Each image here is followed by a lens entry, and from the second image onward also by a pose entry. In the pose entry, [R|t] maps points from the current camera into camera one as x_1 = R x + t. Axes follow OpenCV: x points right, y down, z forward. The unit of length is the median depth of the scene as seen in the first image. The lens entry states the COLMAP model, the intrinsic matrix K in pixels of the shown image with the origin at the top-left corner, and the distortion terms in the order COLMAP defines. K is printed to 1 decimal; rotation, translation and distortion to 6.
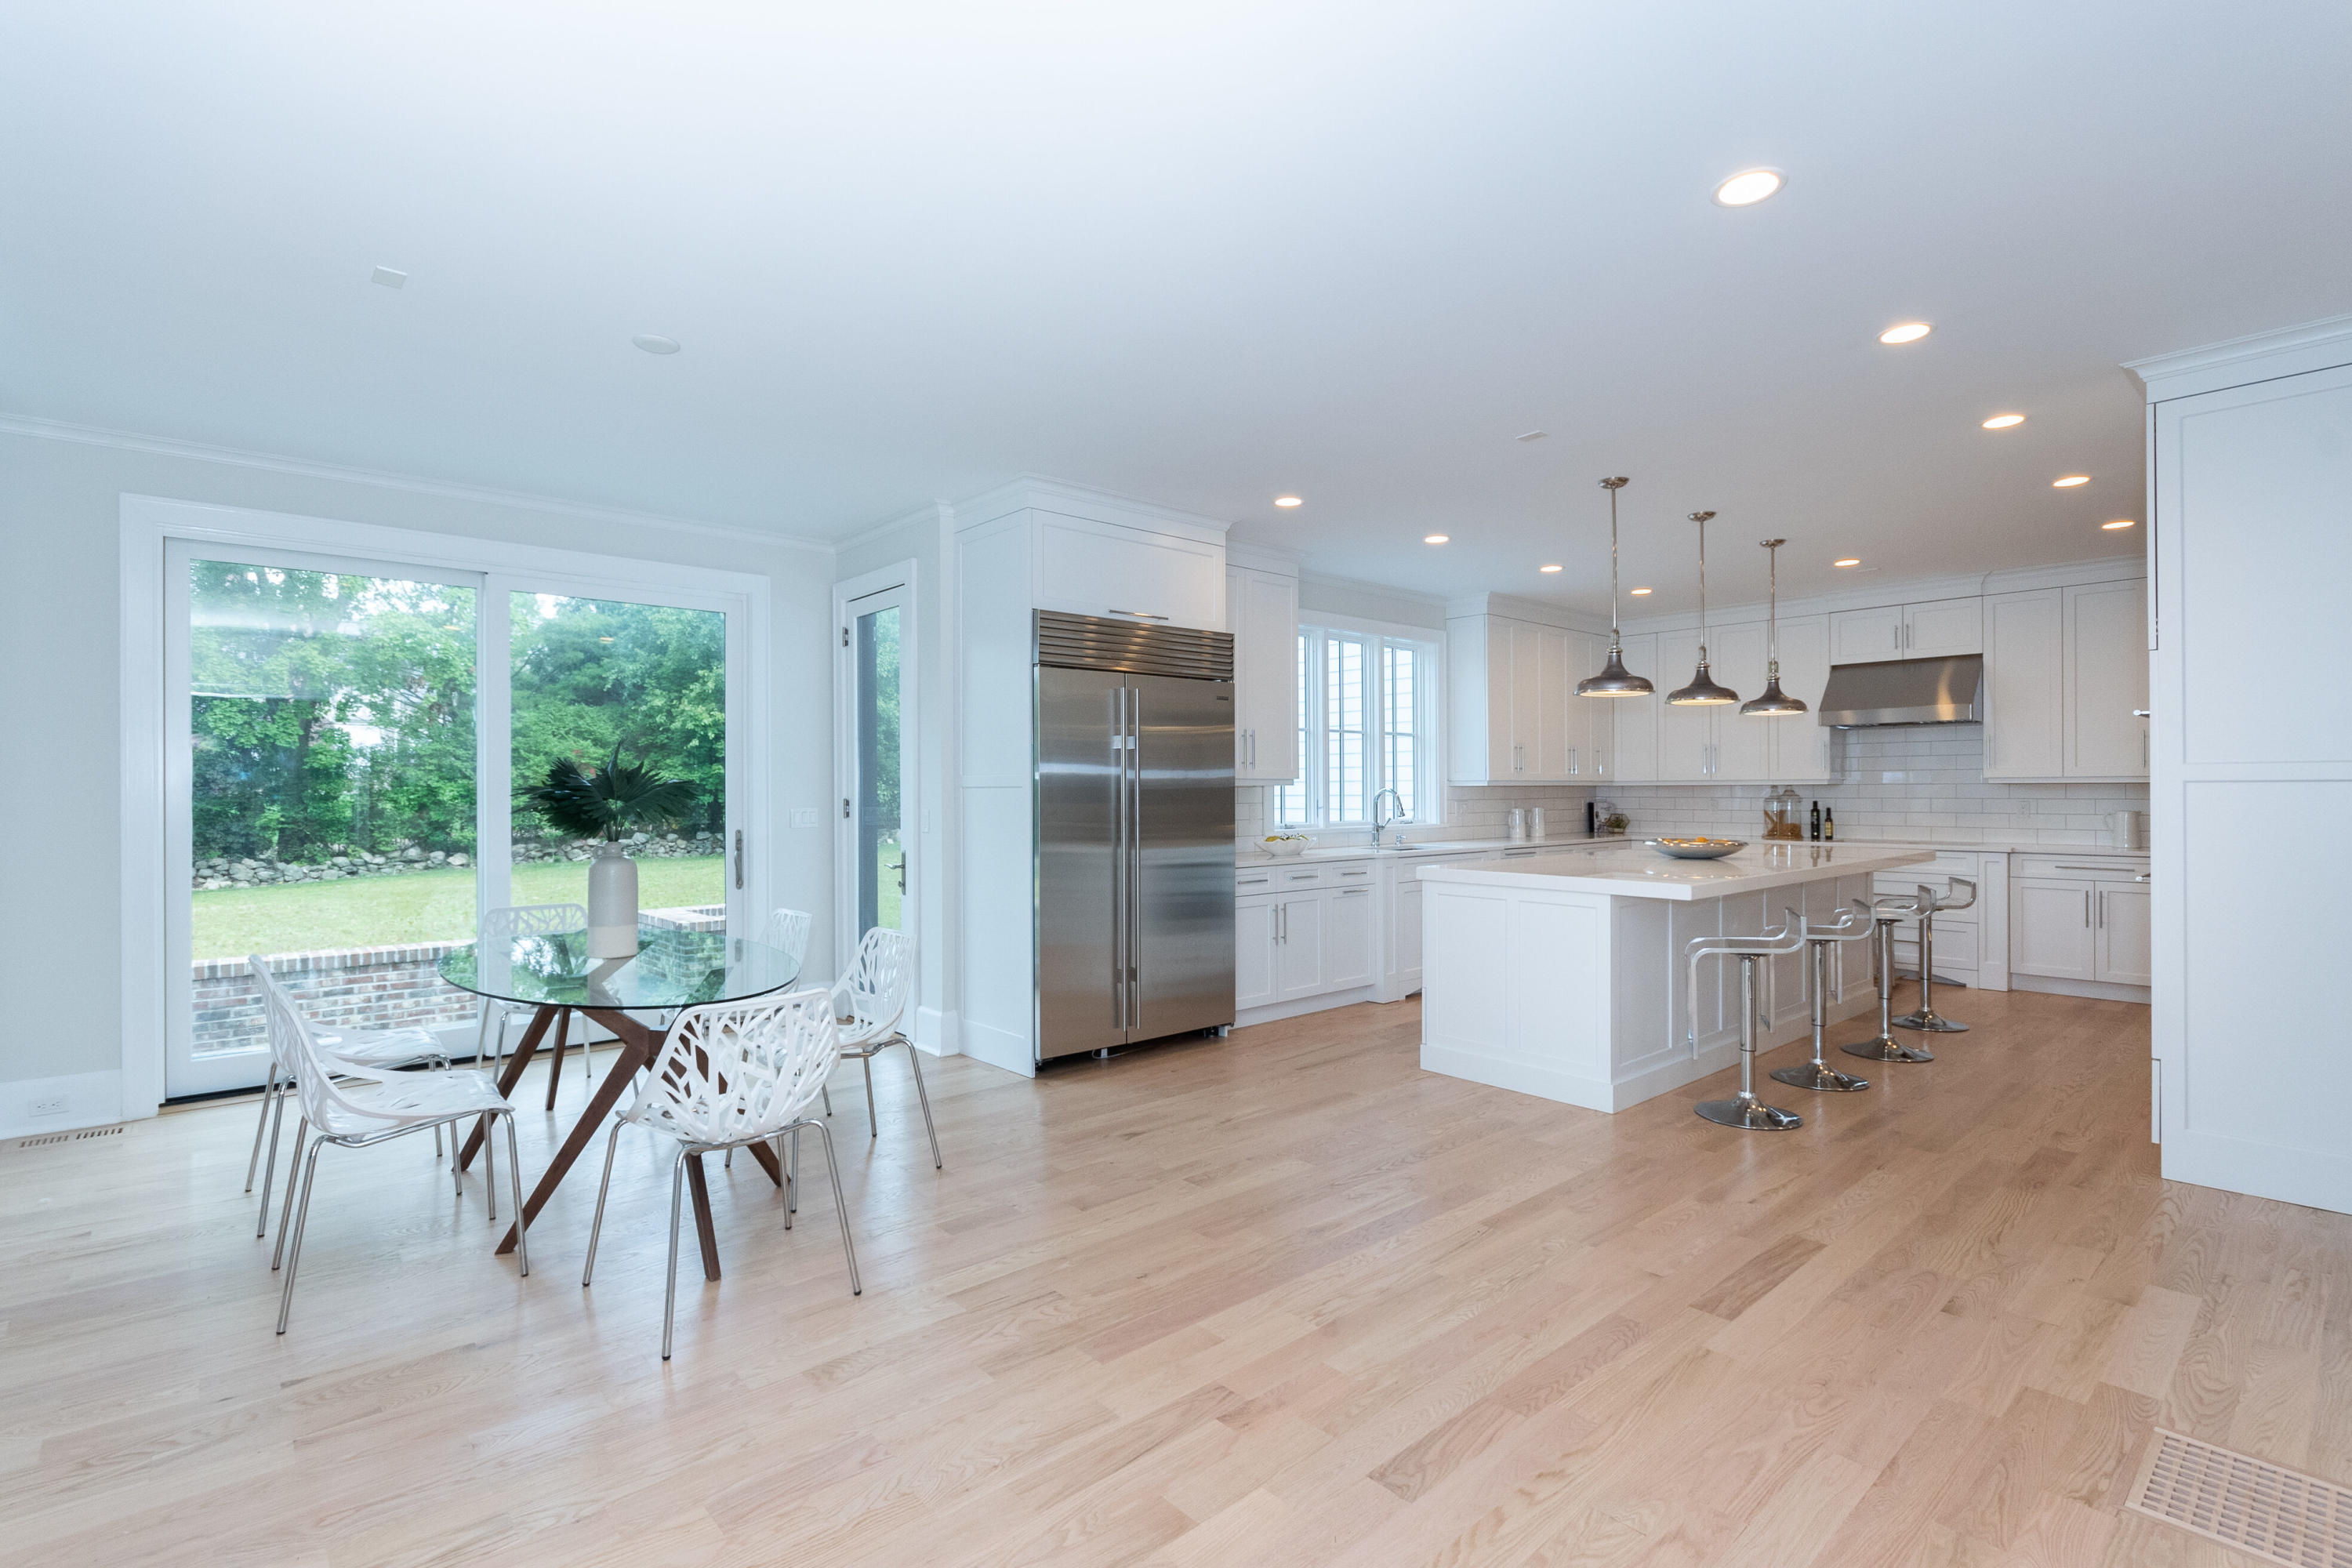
lens RADIAL K [[1021.8, 0, 1198.2], [0, 1021.8, 785.2], [0, 0, 1]] dist [0.009952, 0.000075]
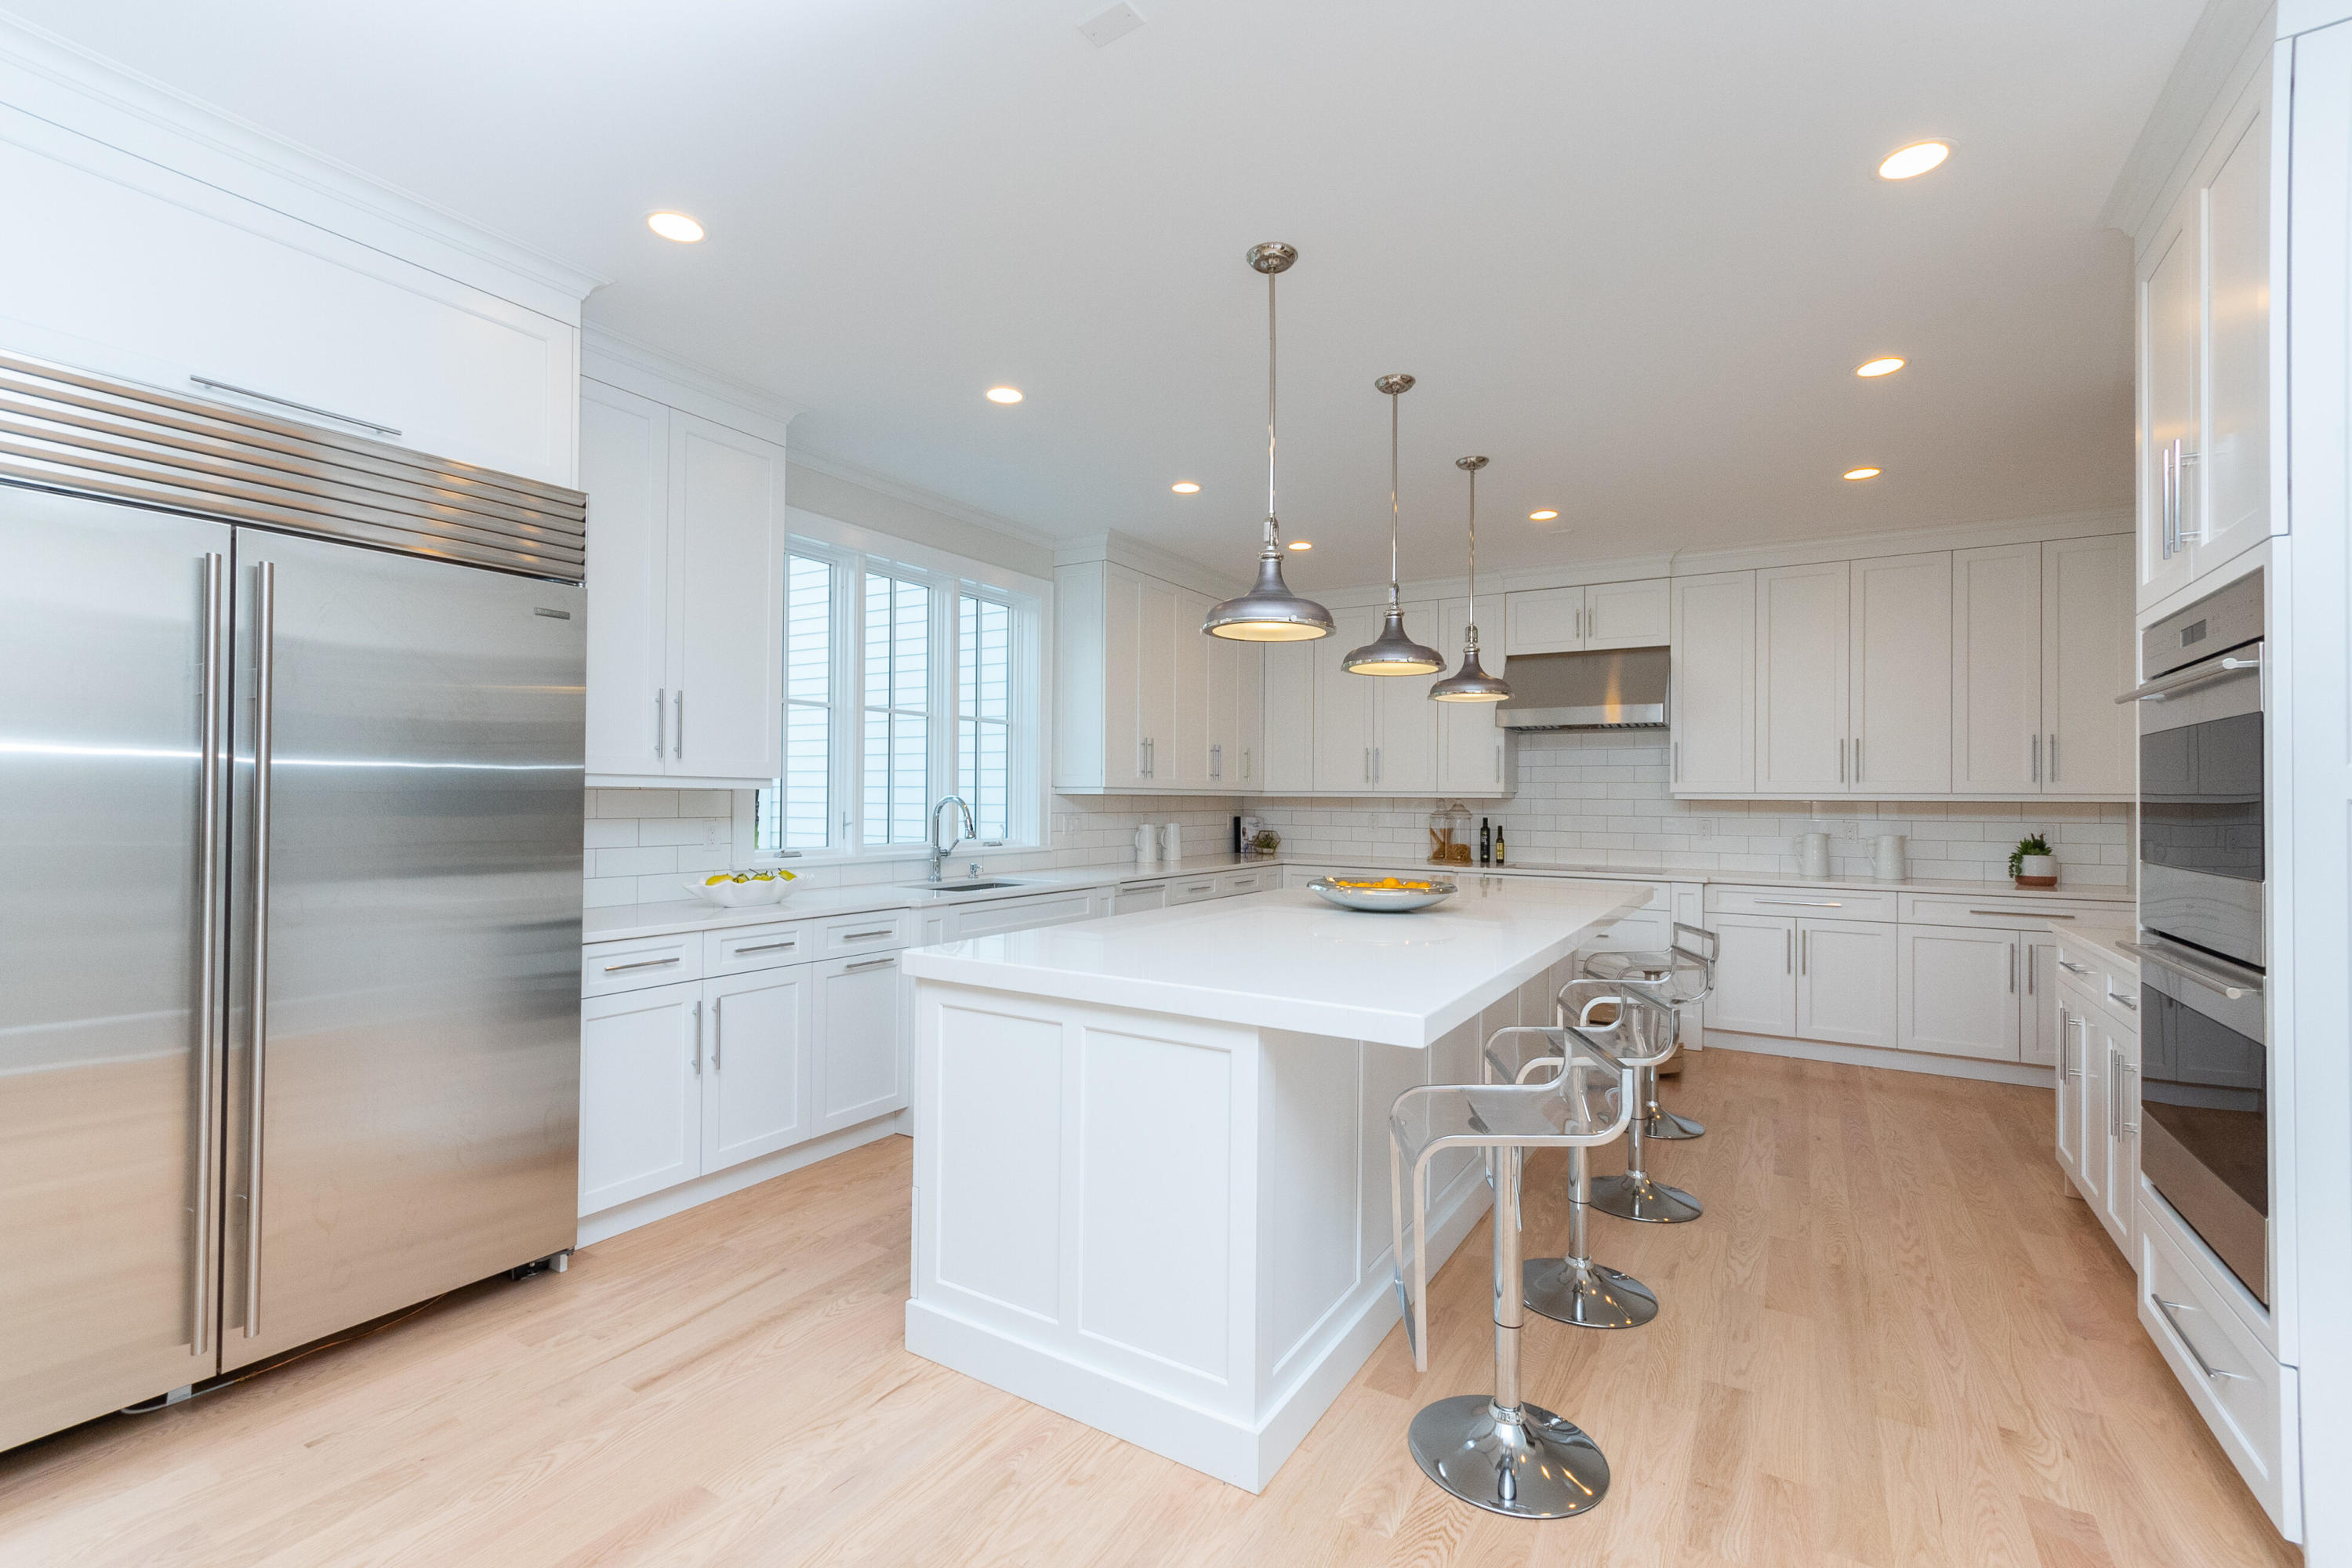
lens RADIAL K [[1021.8, 0, 1174.9], [0, 1021.8, 782.1], [0, 0, 1]] dist [0.009952, 0.000075]
pose [[0.954893, 0.016816, 0.296474, 0.115277], [-0.013166, 0.999811, -0.014303, 0.001444], [-0.296658, 0.009754, 0.954934, 0.288940]]
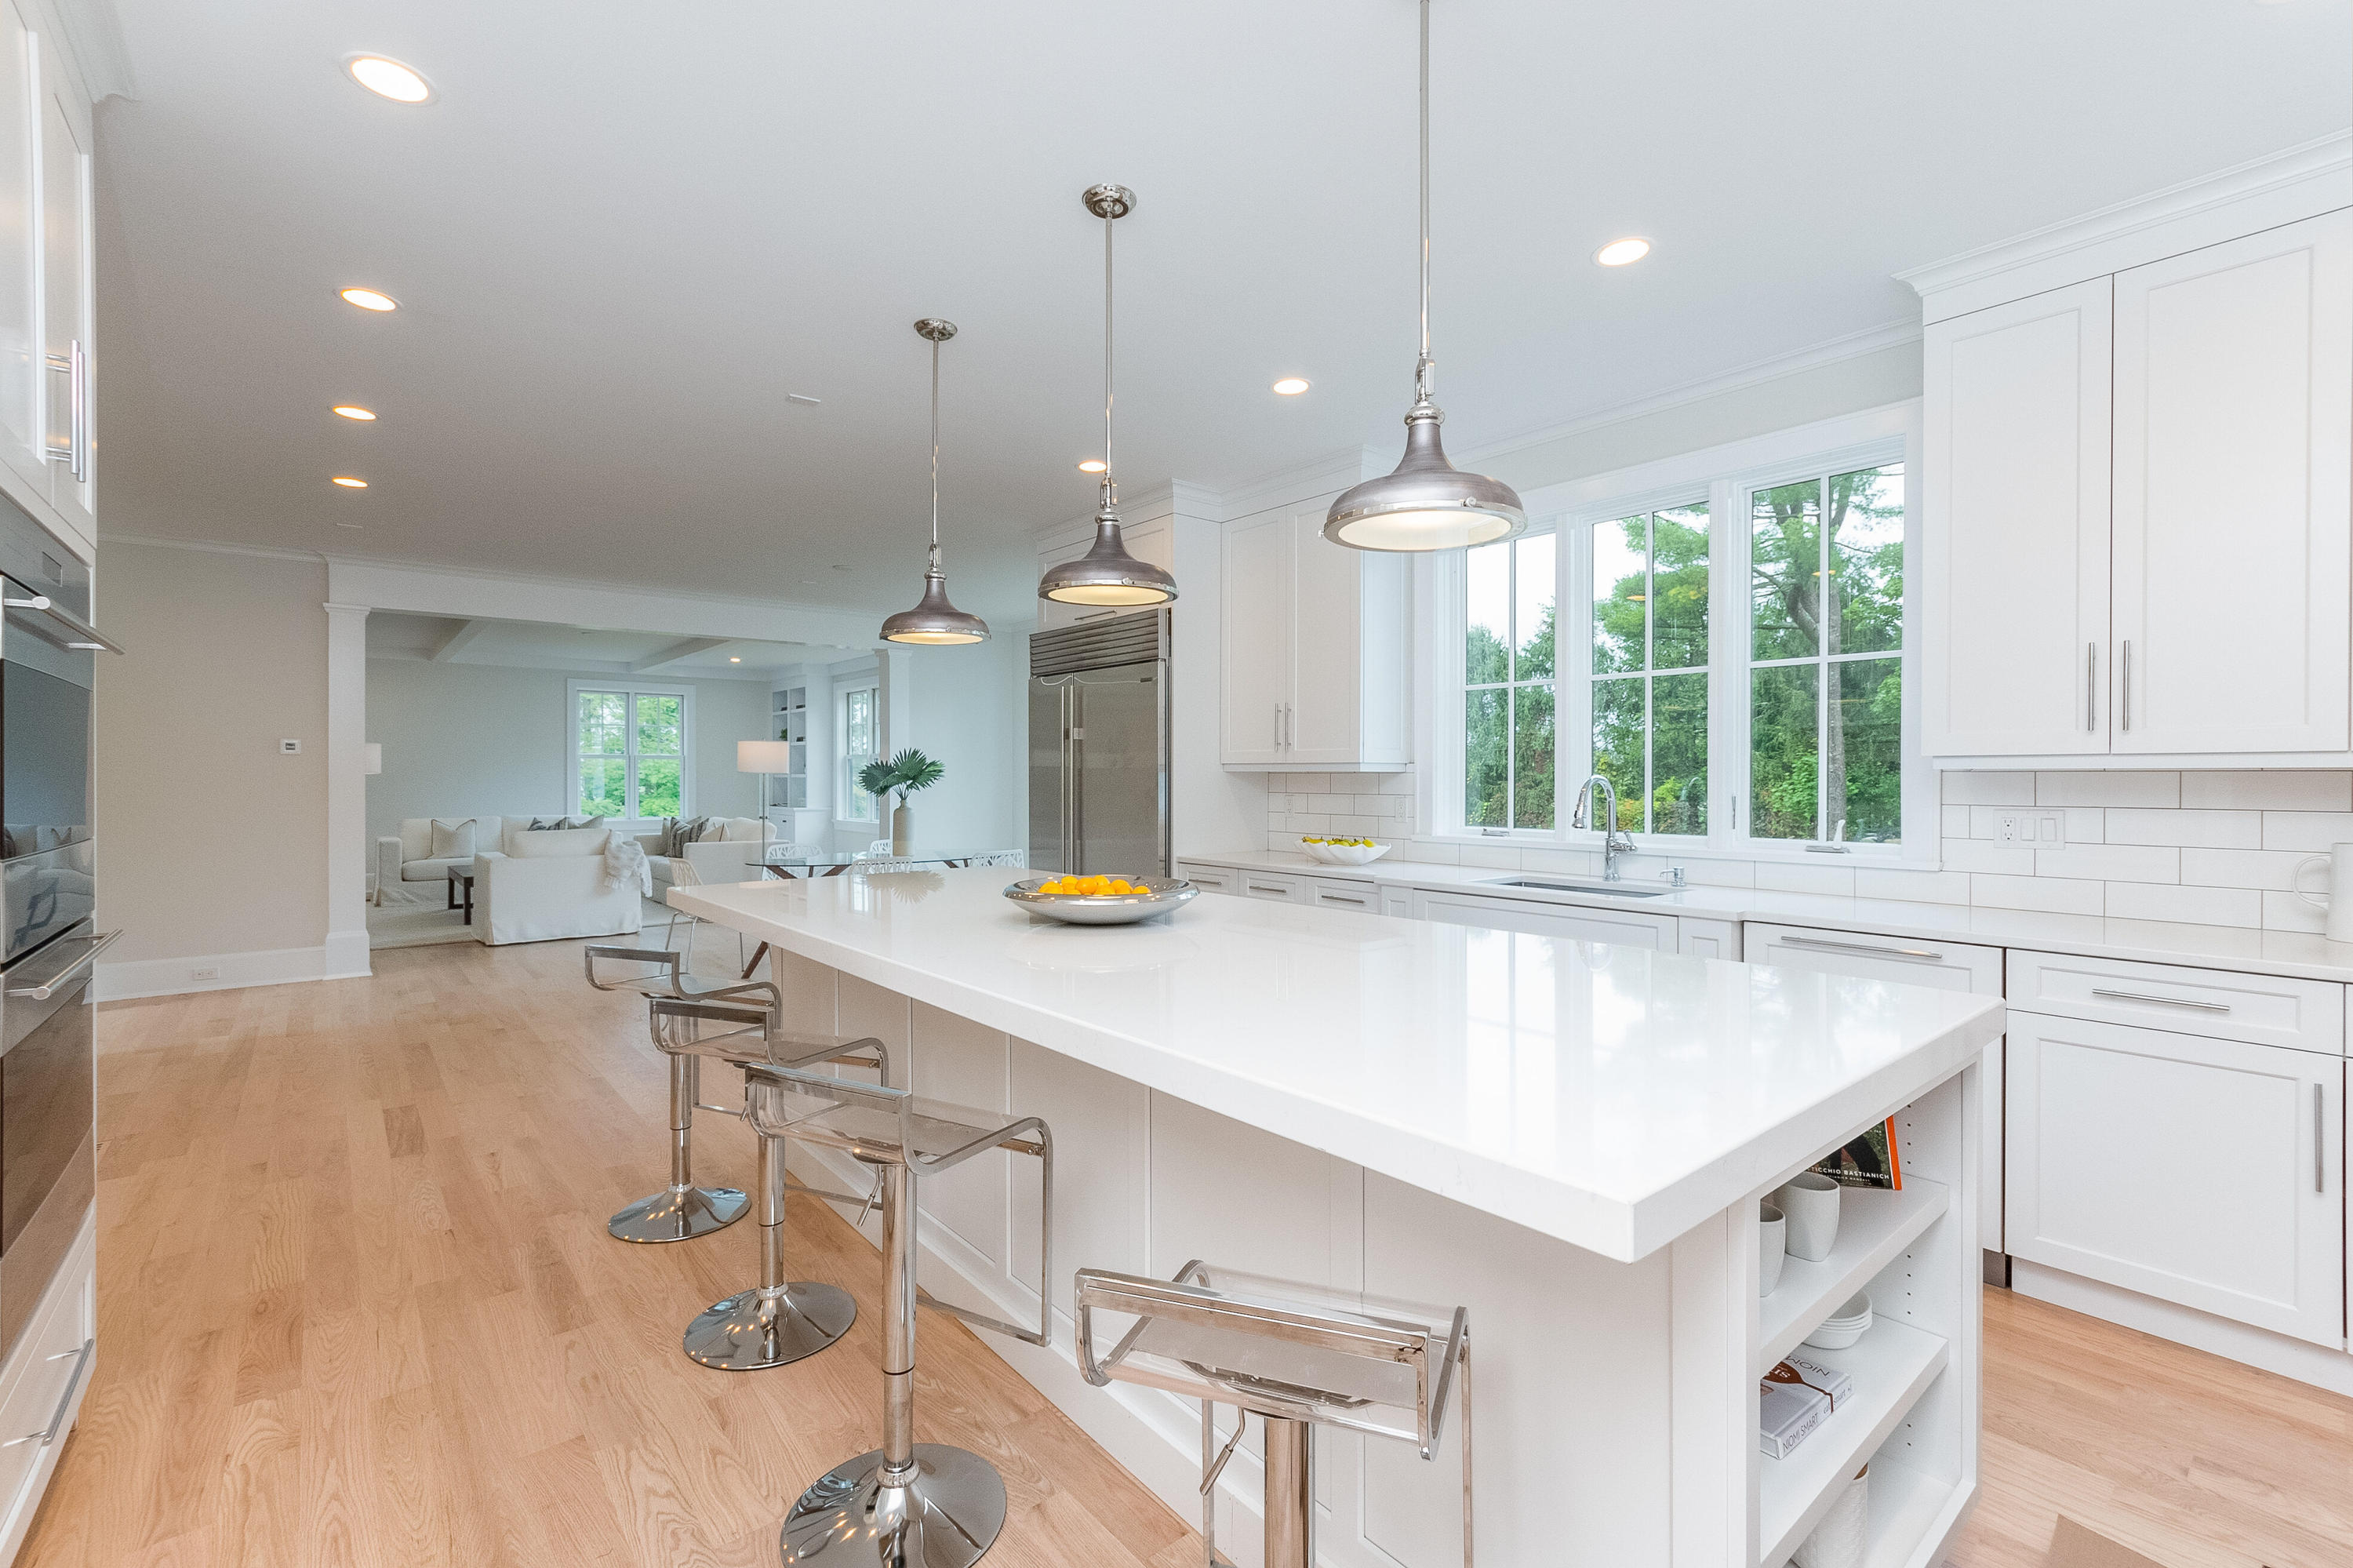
lens RADIAL K [[1022.2, 0, 1185.1], [0, 1022.2, 782.2], [0, 0, 1]] dist [0.009952, 0.000075]
pose [[-0.013625, 0.012787, -0.999825, 0.651320], [0.004806, 0.999908, 0.012723, -0.000969], [0.999896, -0.004632, -0.013685, 0.705307]]
